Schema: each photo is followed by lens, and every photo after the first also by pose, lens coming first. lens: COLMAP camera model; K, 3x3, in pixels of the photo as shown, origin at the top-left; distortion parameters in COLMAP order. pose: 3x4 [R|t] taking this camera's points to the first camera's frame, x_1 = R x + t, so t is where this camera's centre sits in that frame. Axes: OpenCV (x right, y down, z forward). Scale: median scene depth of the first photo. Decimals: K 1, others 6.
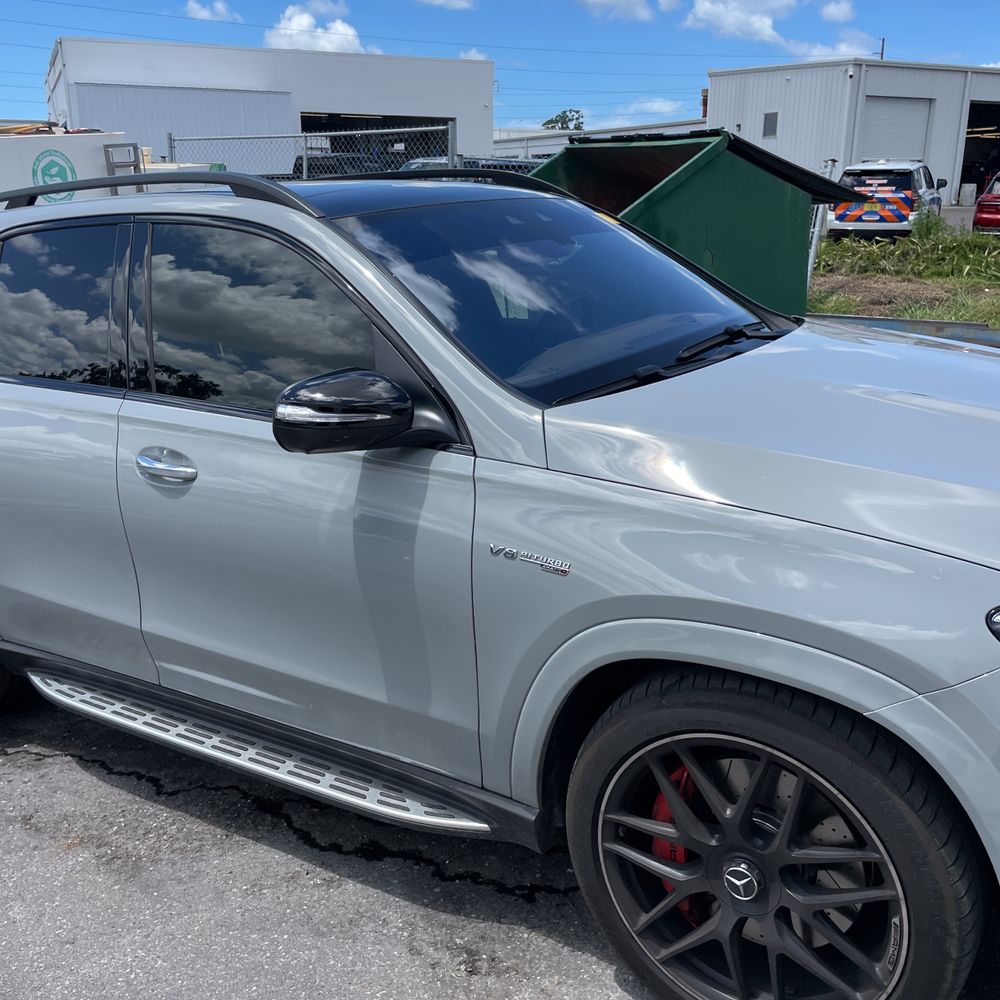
lens RADIAL K [[1071.9, 0, 547.3], [0, 1071.9, 496.7], [0, 0, 1]] dist [0.089340, -0.116968]
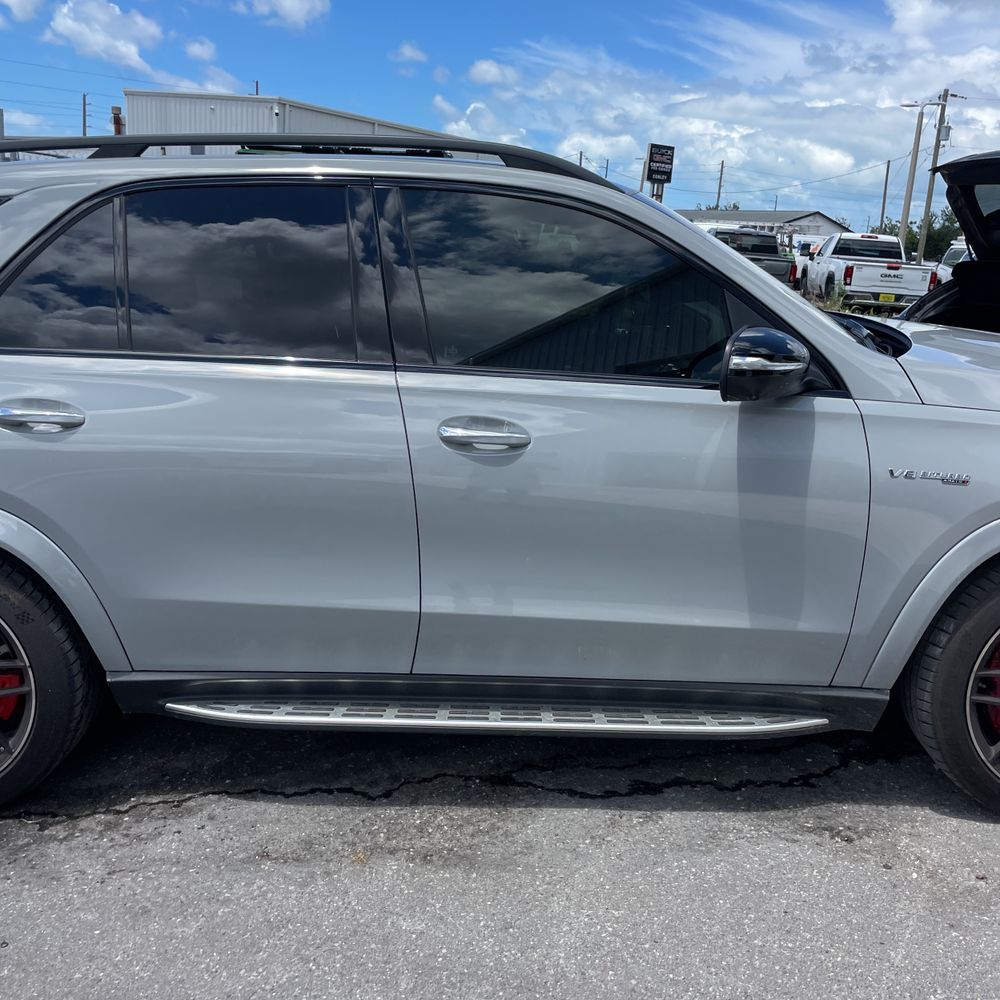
lens RADIAL K [[1061.2, 0, 503.5], [0, 1061.2, 505.1], [0, 0, 1]] dist [0.120208, -0.244080]
pose [[0.837259, -0.078095, 0.541201, -0.902958], [0.090573, 0.995883, 0.003586, 0.035195], [-0.539253, 0.046016, 0.840886, 0.187458]]
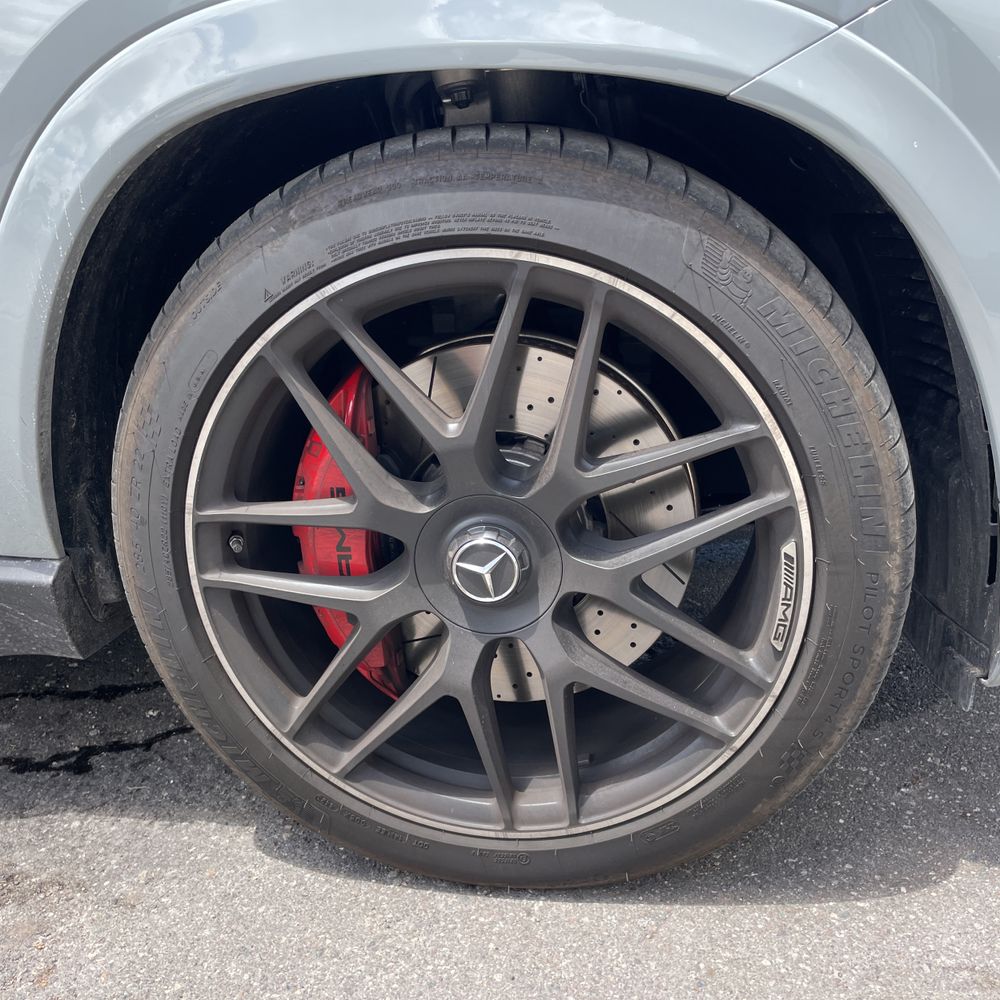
lens RADIAL K [[1071.9, 0, 547.3], [0, 1071.9, 496.7], [0, 0, 1]] dist [0.089340, -0.116968]
pose [[0.918184, -0.132291, 0.373413, 0.014447], [0.112786, 0.990881, 0.073718, 0.222346], [-0.379760, -0.025571, 0.924732, 0.399469]]
